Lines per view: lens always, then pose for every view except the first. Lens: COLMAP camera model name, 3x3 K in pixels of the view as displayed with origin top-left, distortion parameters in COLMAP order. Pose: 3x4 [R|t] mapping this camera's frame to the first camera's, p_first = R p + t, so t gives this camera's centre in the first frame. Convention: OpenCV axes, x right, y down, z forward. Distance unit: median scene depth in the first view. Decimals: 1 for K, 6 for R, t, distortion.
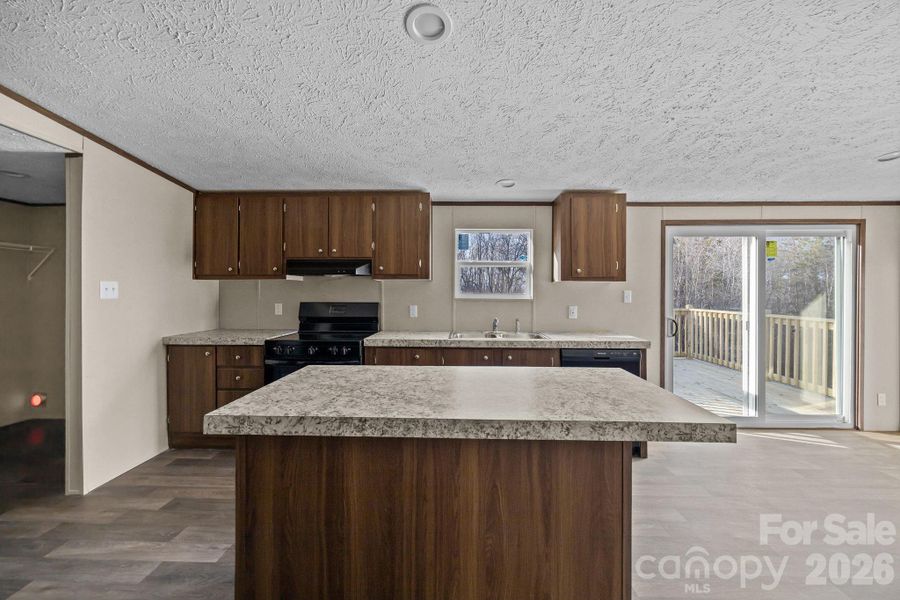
lens RADIAL K [[345.2, 0, 452.5], [0, 345.2, 290.9], [0, 0, 1]] dist [-0.002068, -0.000157]
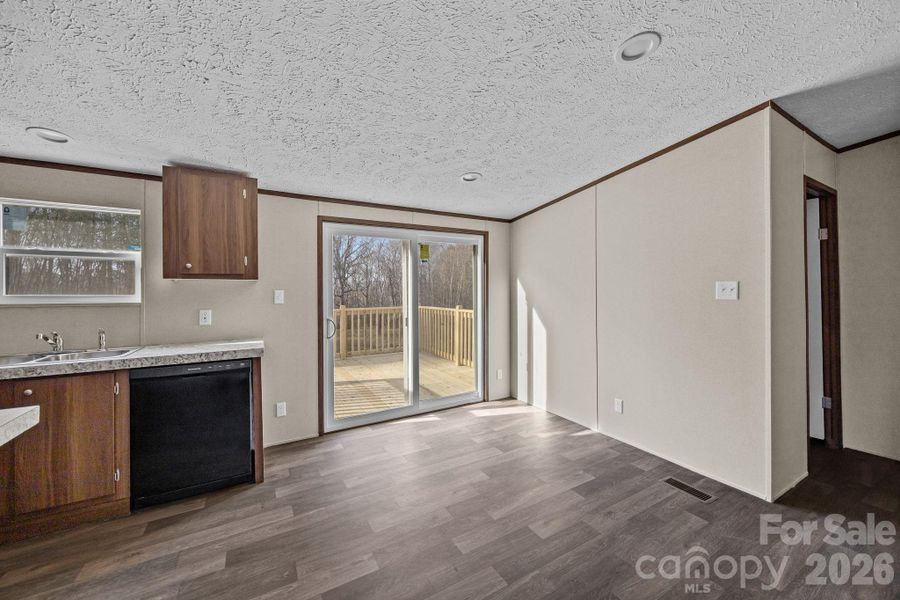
lens RADIAL K [[345.2, 0, 452.5], [0, 345.2, 290.9], [0, 0, 1]] dist [-0.002068, -0.000157]
pose [[0.851518, -0.008490, 0.524257, 0.456589], [0.008463, 0.999961, 0.002447, 0.002502], [-0.524258, 0.002353, 0.851556, 0.002132]]
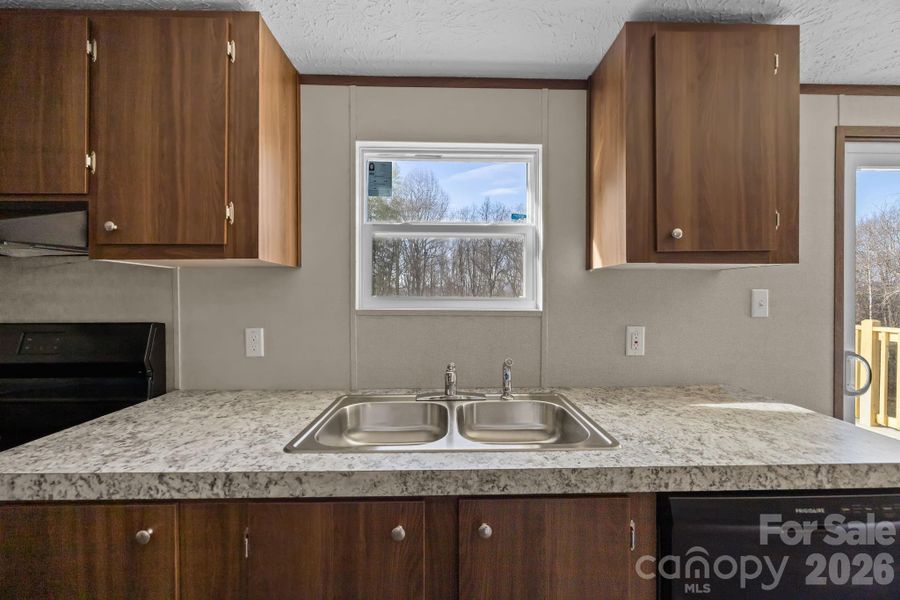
lens RADIAL K [[345.3, 0, 453.5], [0, 345.3, 295.5], [0, 0, 1]] dist [-0.000324, 0.000001]
pose [[0.998558, -0.005711, 0.053373, 0.111851], [0.005448, 0.999972, 0.005062, 0.002794], [-0.053400, -0.004763, 0.998562, 0.639976]]
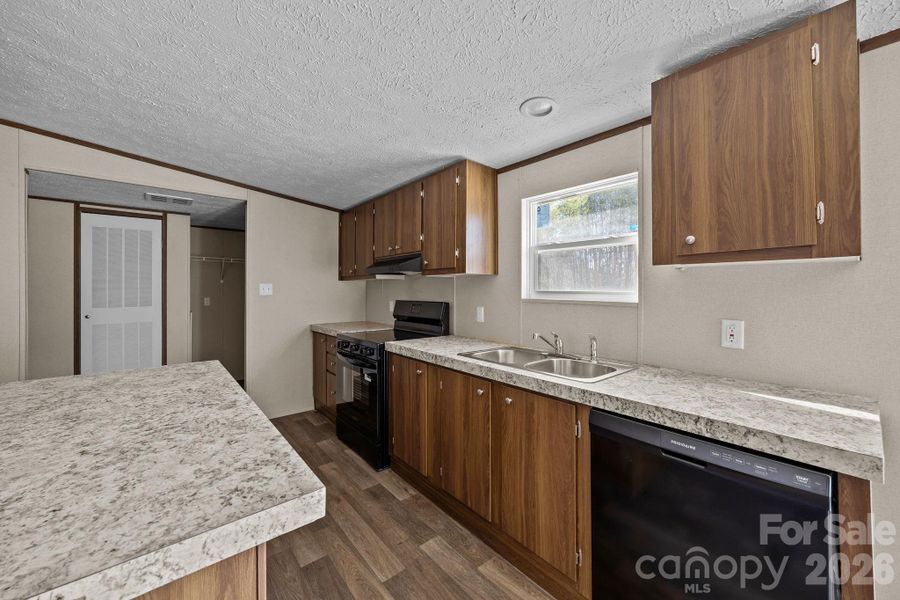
lens RADIAL K [[346.9, 0, 451.5], [0, 346.9, 286.7], [0, 0, 1]] dist [-0.000534, -0.000205]
pose [[0.664580, -0.011175, -0.747134, 0.481787], [0.005089, 0.999933, -0.010429, 0.004042], [0.747200, 0.003129, 0.664592, 0.470564]]
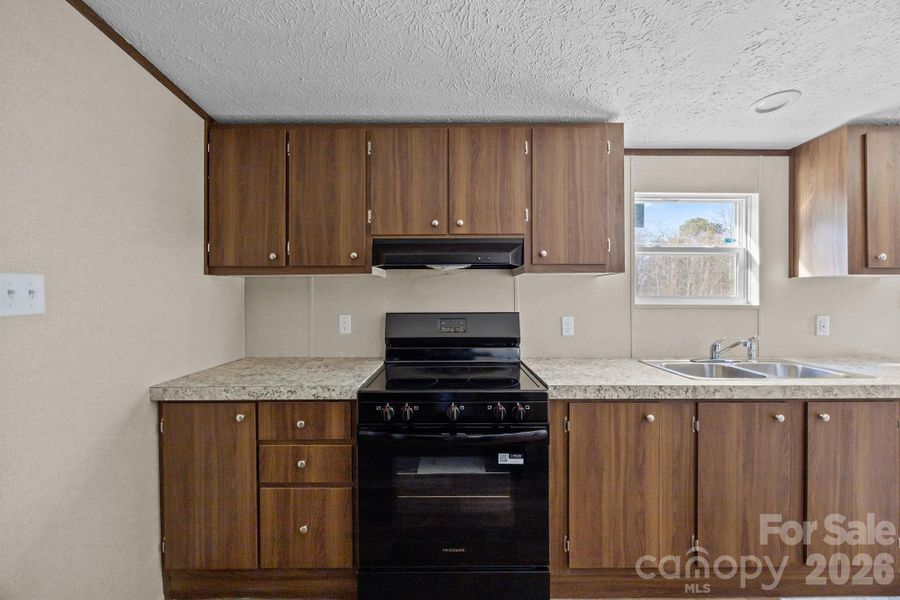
lens RADIAL K [[343.3, 0, 456.6], [0, 343.3, 294.9], [0, 0, 1]] dist [-0.001080, -0.000128]
pose [[0.999375, -0.006011, 0.034846, -0.368794], [0.005939, 0.999980, 0.002144, 0.000789], [-0.034858, -0.001935, 0.999390, 0.435404]]
